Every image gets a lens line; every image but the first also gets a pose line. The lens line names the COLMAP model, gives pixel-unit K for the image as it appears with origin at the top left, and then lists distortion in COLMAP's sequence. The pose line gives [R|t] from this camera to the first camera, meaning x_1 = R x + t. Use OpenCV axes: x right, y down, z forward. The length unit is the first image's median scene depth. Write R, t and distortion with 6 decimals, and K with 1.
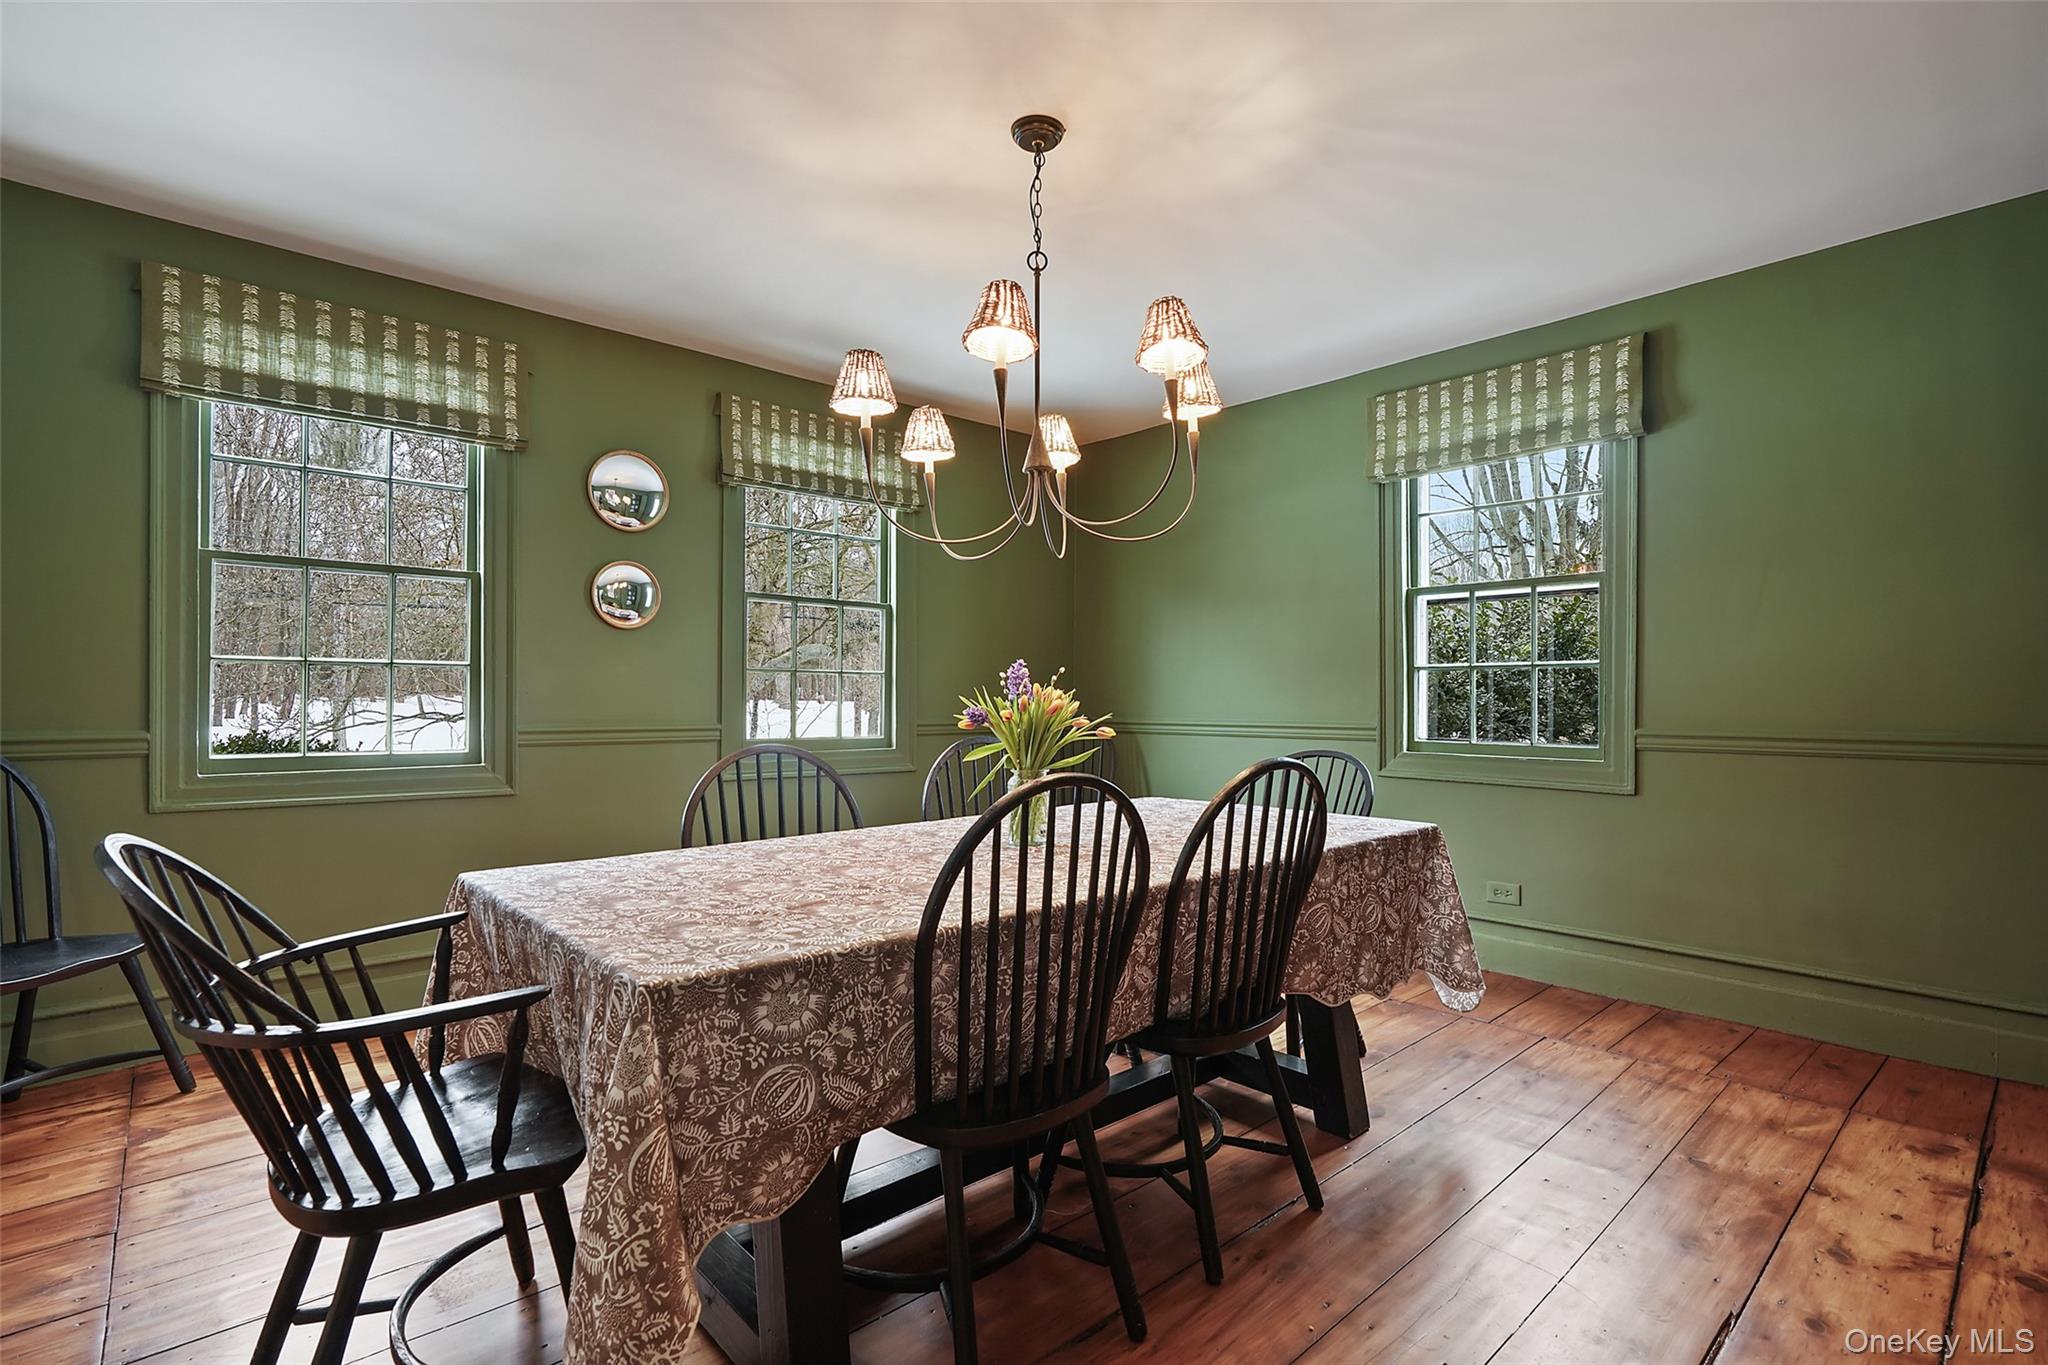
lens RADIAL K [[947.5, 0, 1024.0], [0, 947.5, 682.5], [0, 0, 1]] dist [-0.002064, -0.000149]
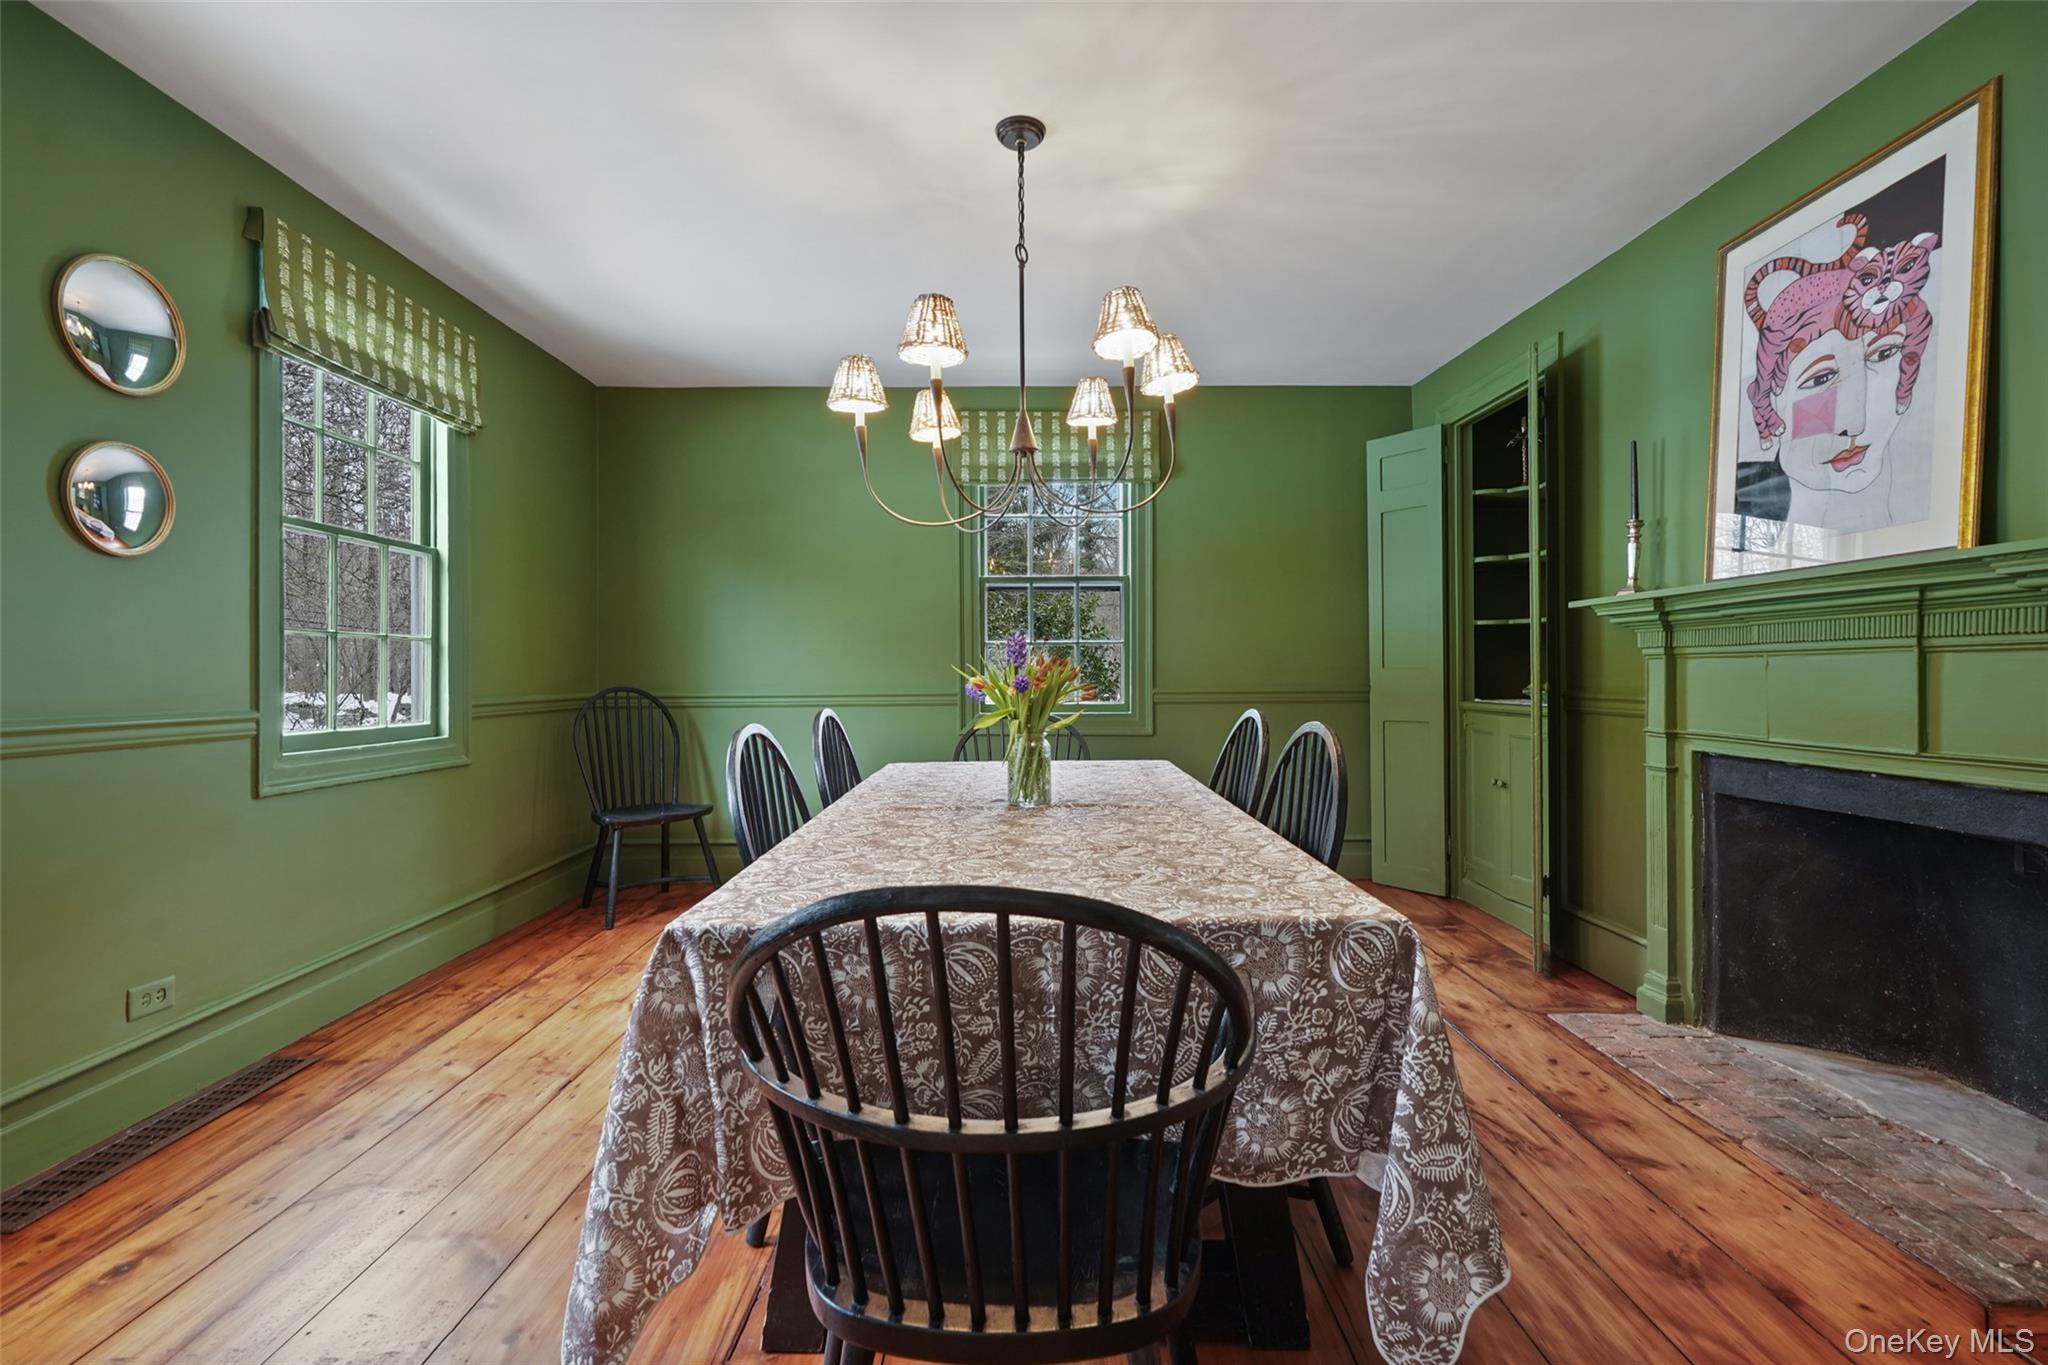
lens RADIAL K [[926.9, 0, 1020.5], [0, 926.9, 657.3], [0, 0, 1]] dist [-0.001706, 0.000113]
pose [[0.673965, 0.003763, 0.738754, -0.455516], [-0.004073, 0.999991, -0.001377, 0.004752], [-0.738752, -0.002081, 0.673974, 0.182906]]
